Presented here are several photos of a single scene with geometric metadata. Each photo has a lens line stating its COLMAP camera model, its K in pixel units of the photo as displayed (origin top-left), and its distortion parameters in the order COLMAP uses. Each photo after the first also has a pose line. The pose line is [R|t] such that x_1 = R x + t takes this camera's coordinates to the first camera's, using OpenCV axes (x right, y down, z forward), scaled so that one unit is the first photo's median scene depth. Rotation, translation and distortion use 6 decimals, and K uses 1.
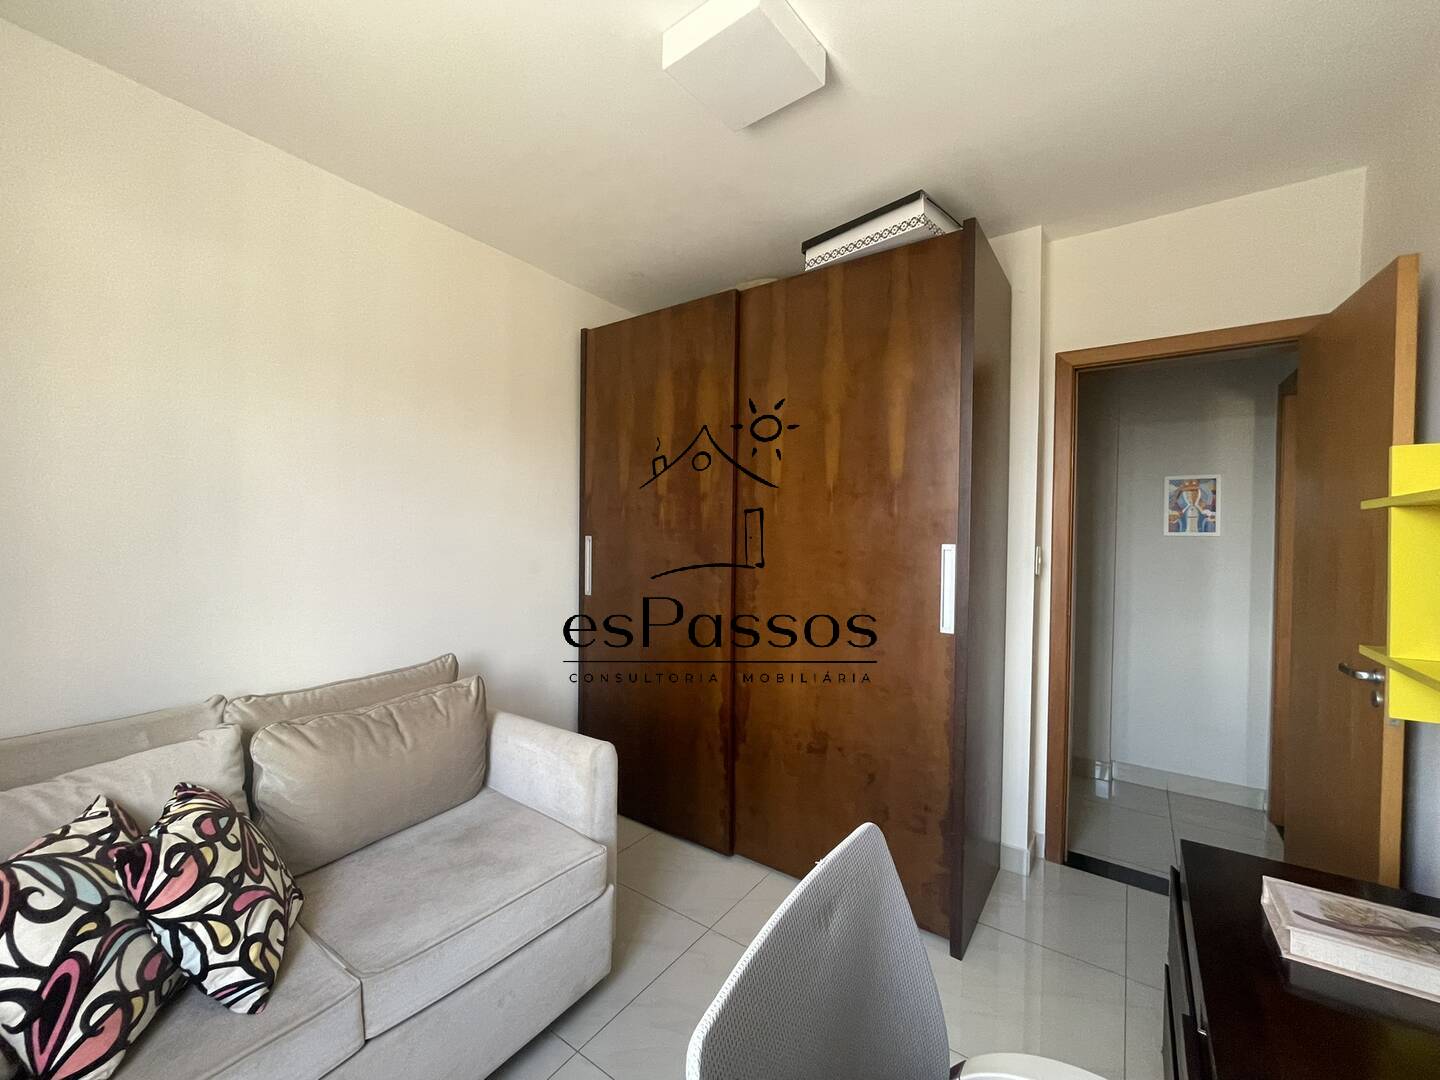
lens RADIAL K [[581.7, 0, 720.0], [0, 581.7, 540.0], [0, 0, 1]] dist [-0.000125, -0.000186]
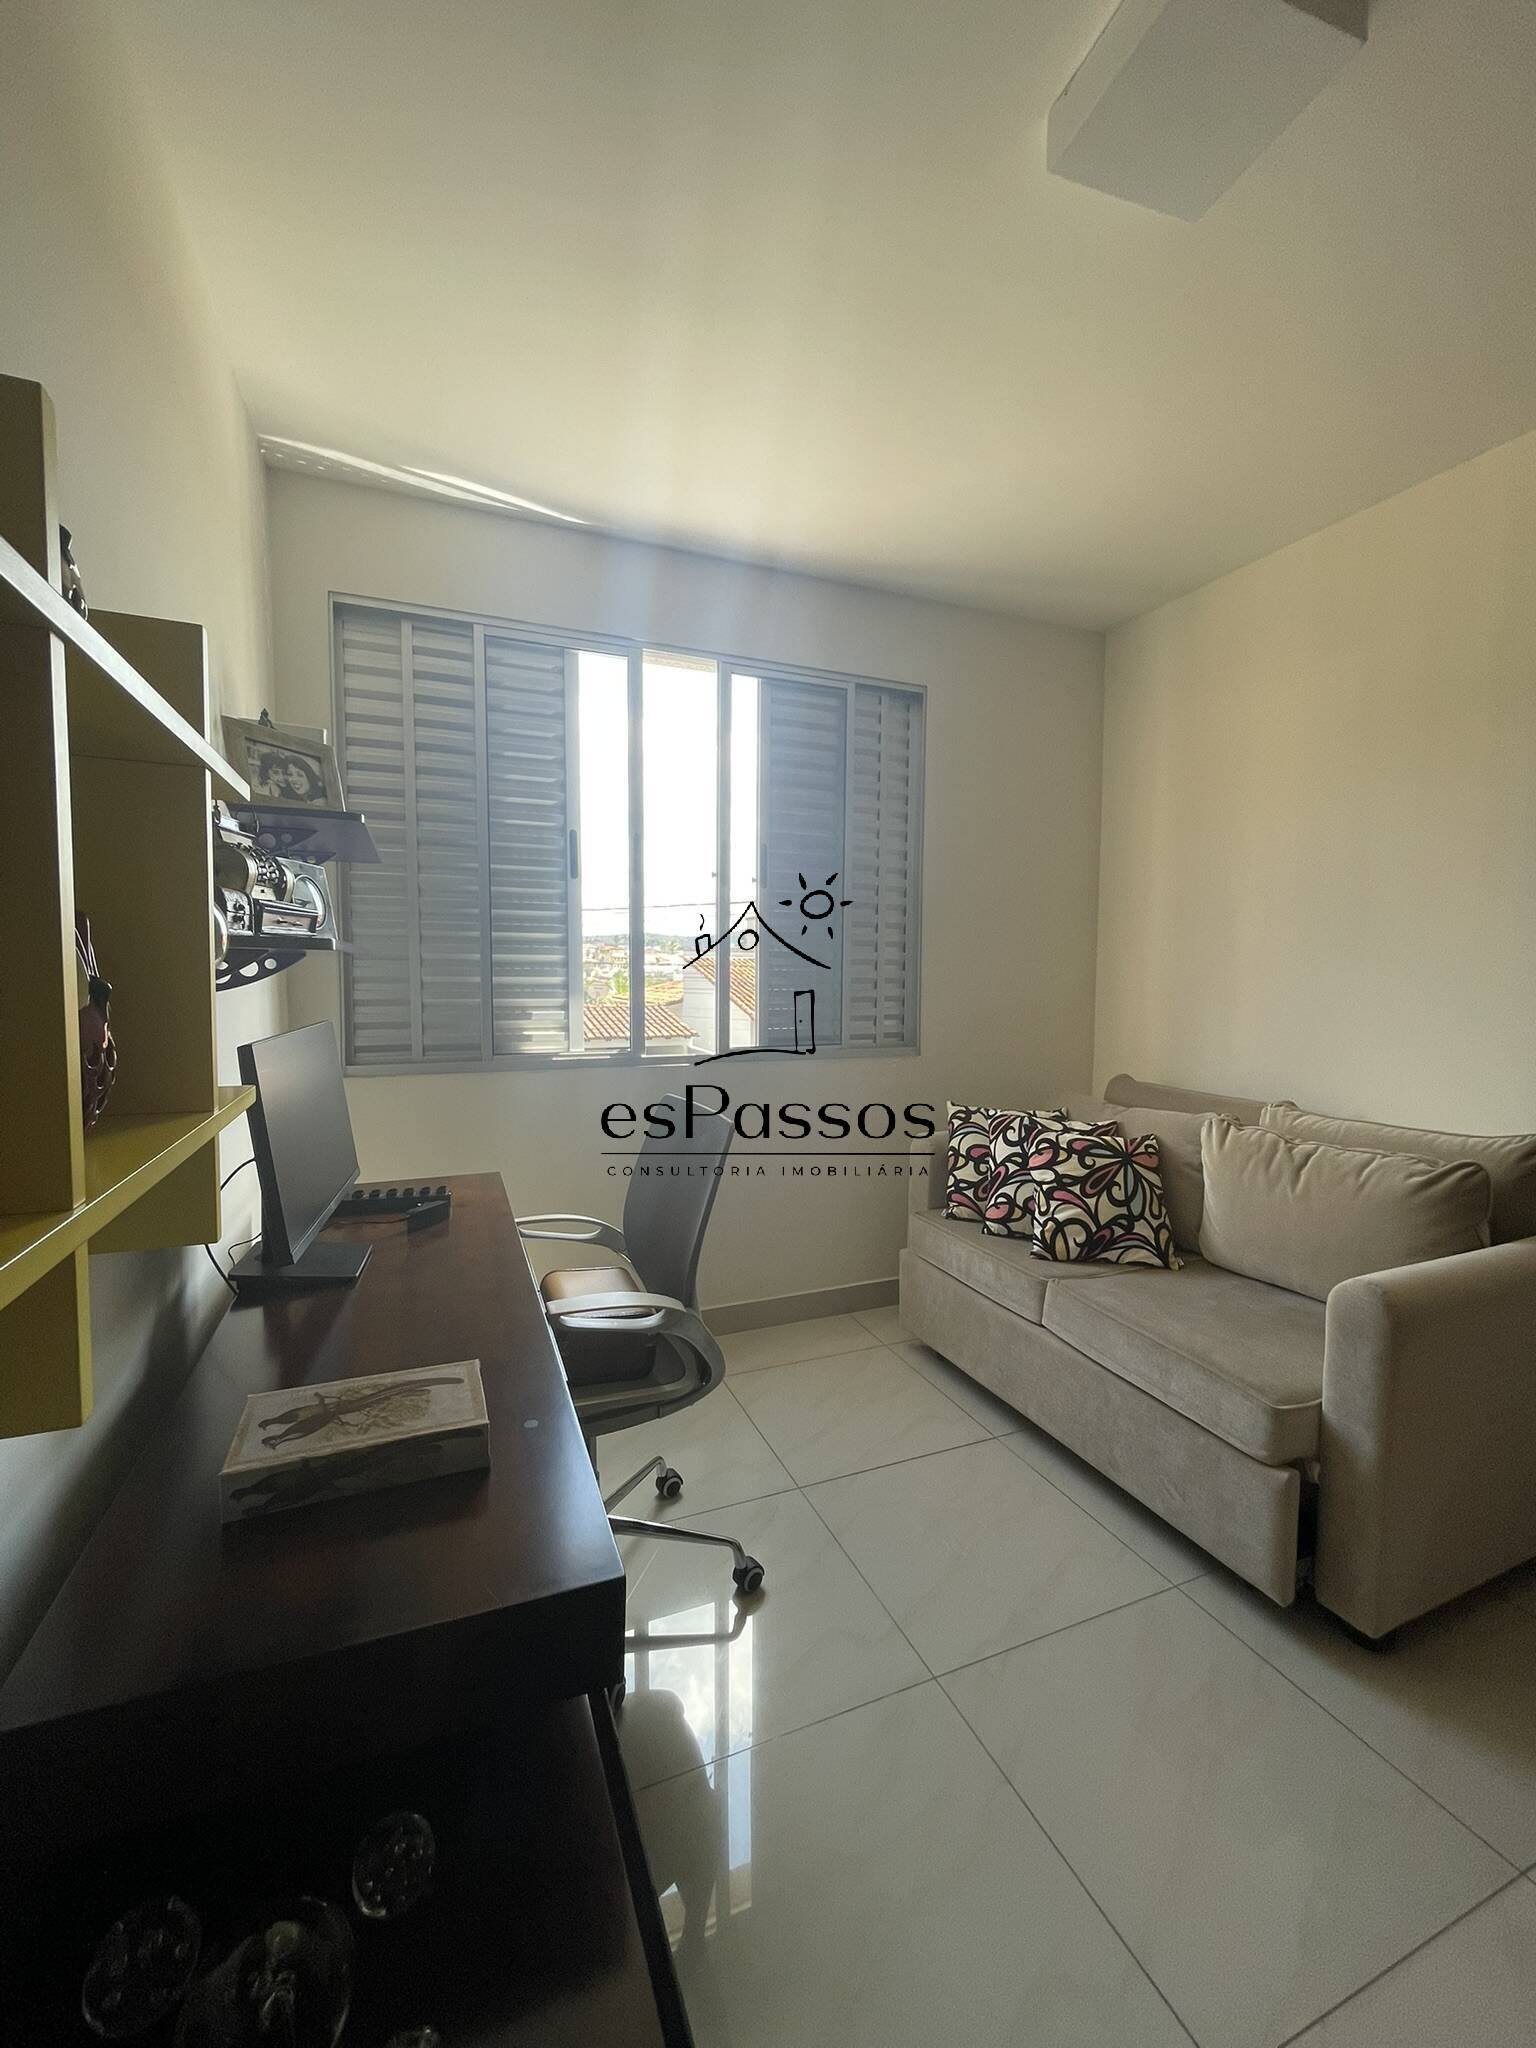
lens RADIAL K [[827.3, 0, 768.0], [0, 827.3, 1024.0], [0, 0, 1]] dist [-0.000125, -0.000186]
pose [[-0.530133, 0.038684, -0.847032, 1.368742], [-0.029526, 0.997511, 0.064035, 0.094001], [0.847400, 0.058957, -0.527671, 1.532497]]
